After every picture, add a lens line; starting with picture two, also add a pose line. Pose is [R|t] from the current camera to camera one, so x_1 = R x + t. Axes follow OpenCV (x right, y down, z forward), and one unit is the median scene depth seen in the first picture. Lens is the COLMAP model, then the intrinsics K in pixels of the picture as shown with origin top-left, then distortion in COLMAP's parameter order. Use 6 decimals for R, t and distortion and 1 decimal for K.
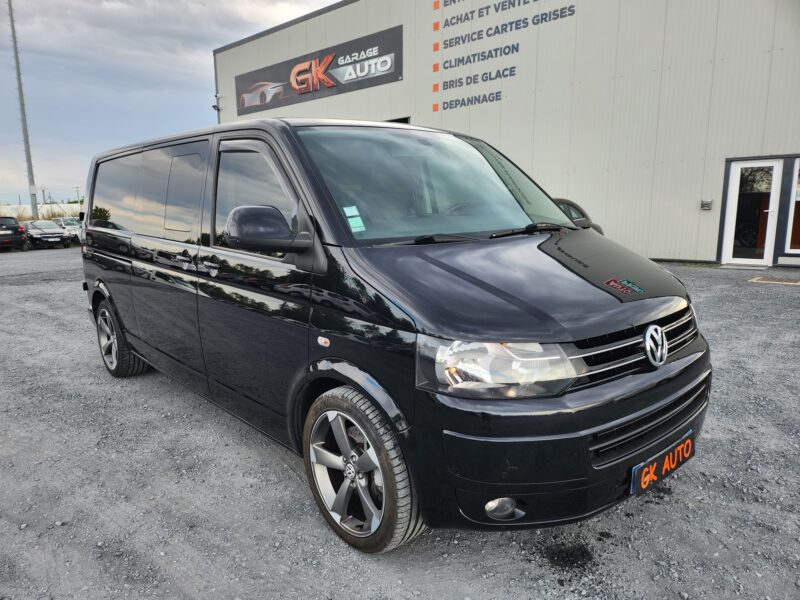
lens RADIAL K [[585.2, 0, 400.0], [0, 585.2, 300.0], [0, 0, 1]] dist [0.027457, -0.006183]
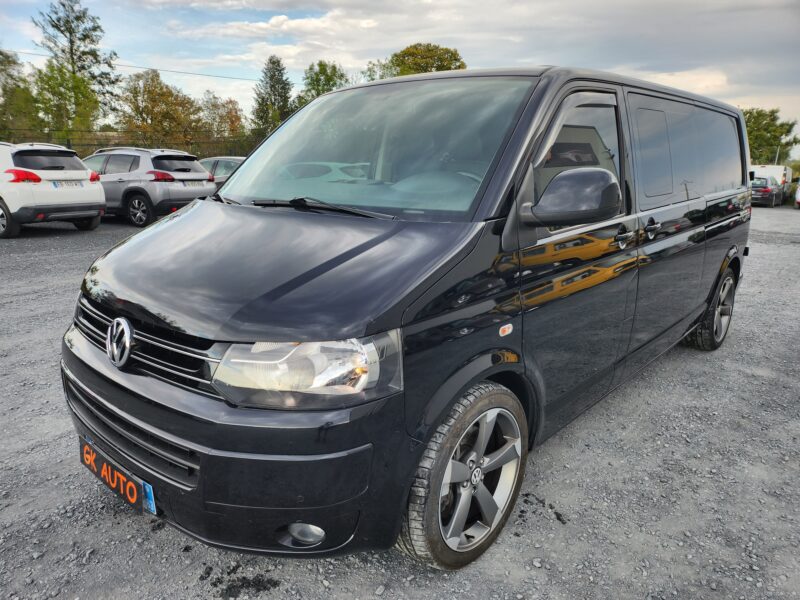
lens RADIAL K [[585.2, 0, 400.0], [0, 585.2, 300.0], [0, 0, 1]] dist [0.027457, -0.006183]
pose [[0.105942, 0.256087, -0.960831, 1.230472], [-0.183657, 0.954684, 0.234198, -0.244667], [0.977265, 0.151652, 0.148173, 1.209453]]
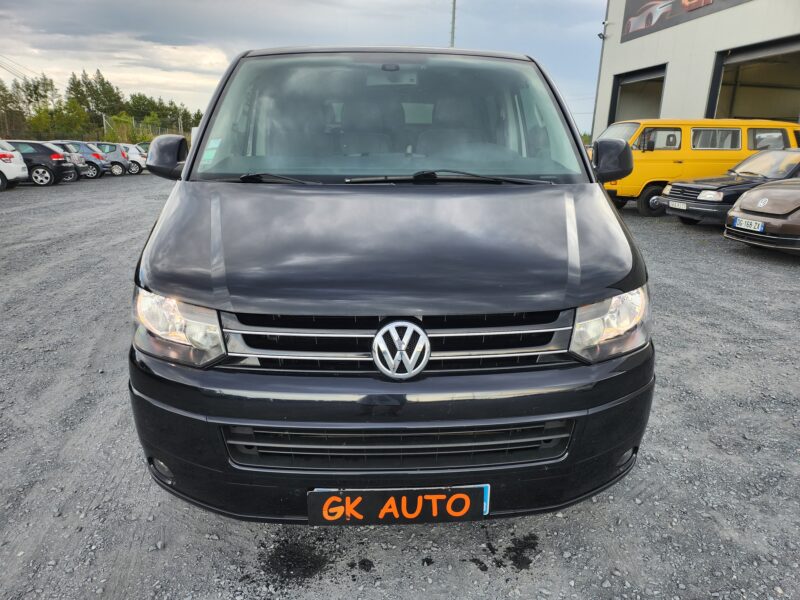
lens RADIAL K [[585.2, 0, 400.0], [0, 585.2, 300.0], [0, 0, 1]] dist [0.027457, -0.006183]
pose [[0.775899, 0.198228, -0.598904, 0.814537], [-0.135906, 0.979581, 0.148156, -0.084234], [0.616044, -0.033560, 0.786997, 0.416164]]
